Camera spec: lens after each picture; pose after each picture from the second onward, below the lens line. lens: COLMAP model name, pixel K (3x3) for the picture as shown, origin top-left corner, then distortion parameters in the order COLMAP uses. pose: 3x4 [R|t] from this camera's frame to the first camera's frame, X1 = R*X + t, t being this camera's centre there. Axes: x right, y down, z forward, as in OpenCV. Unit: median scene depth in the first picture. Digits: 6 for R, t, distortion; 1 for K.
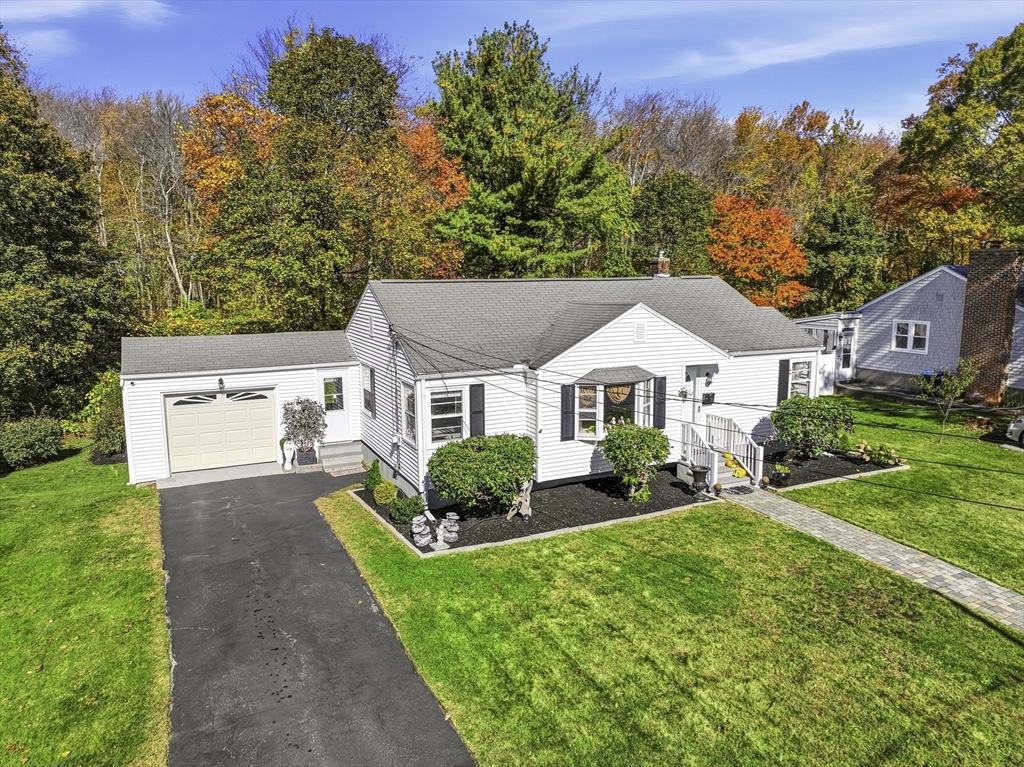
lens RADIAL K [[713.0, 0, 512.0], [0, 713.0, 383.5], [0, 0, 1]] dist [0.005712, 0.001350]
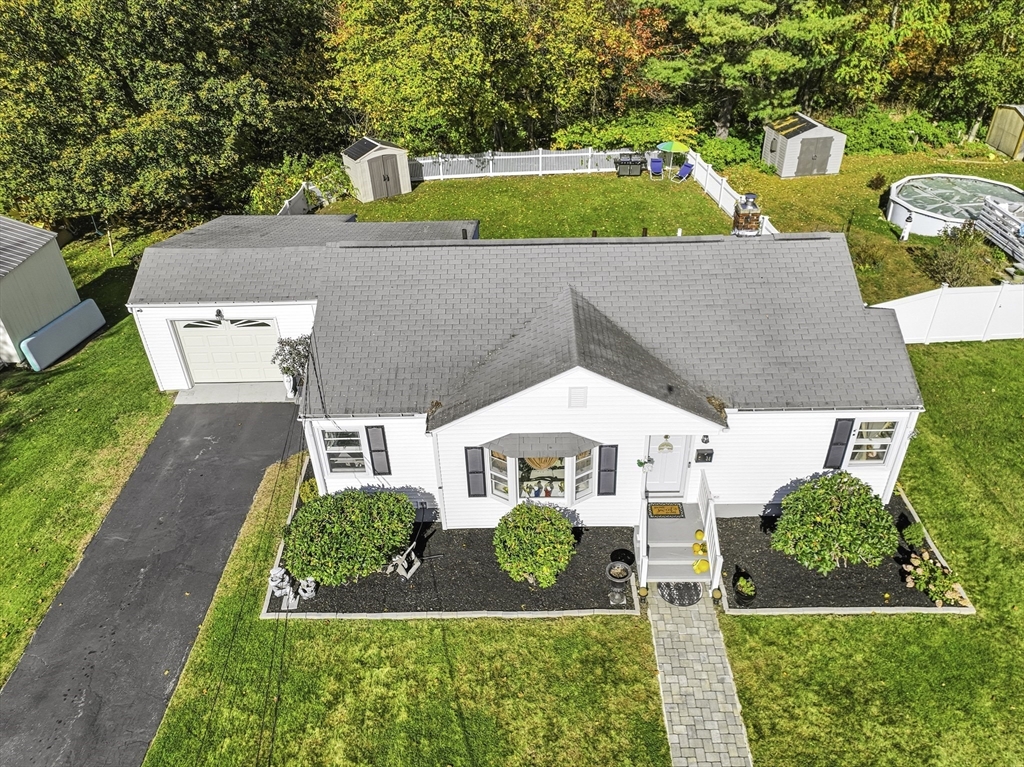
lens RADIAL K [[737.9, 0, 530.5], [0, 737.9, 367.0], [0, 0, 1]] dist [0.004728, 0.003826]
pose [[0.902550, 0.229606, -0.364258, 0.424033], [-0.054048, 0.899683, 0.433185, -0.452140], [0.427179, -0.371284, 0.824419, 0.340761]]
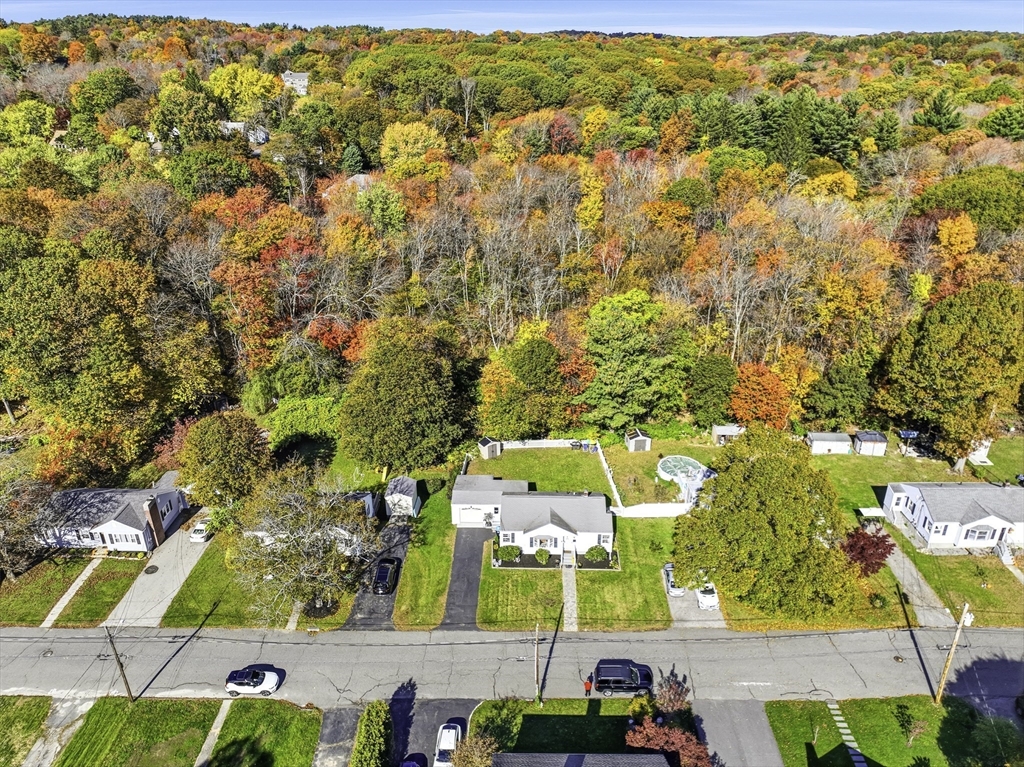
lens RADIAL K [[713.0, 0, 512.0], [0, 713.0, 383.5], [0, 0, 1]] dist [0.005712, 0.001350]
pose [[0.885986, 0.196557, -0.419994, 1.692513], [-0.071842, 0.952967, 0.294436, -2.275441], [0.458113, -0.230693, 0.858436, -2.776676]]
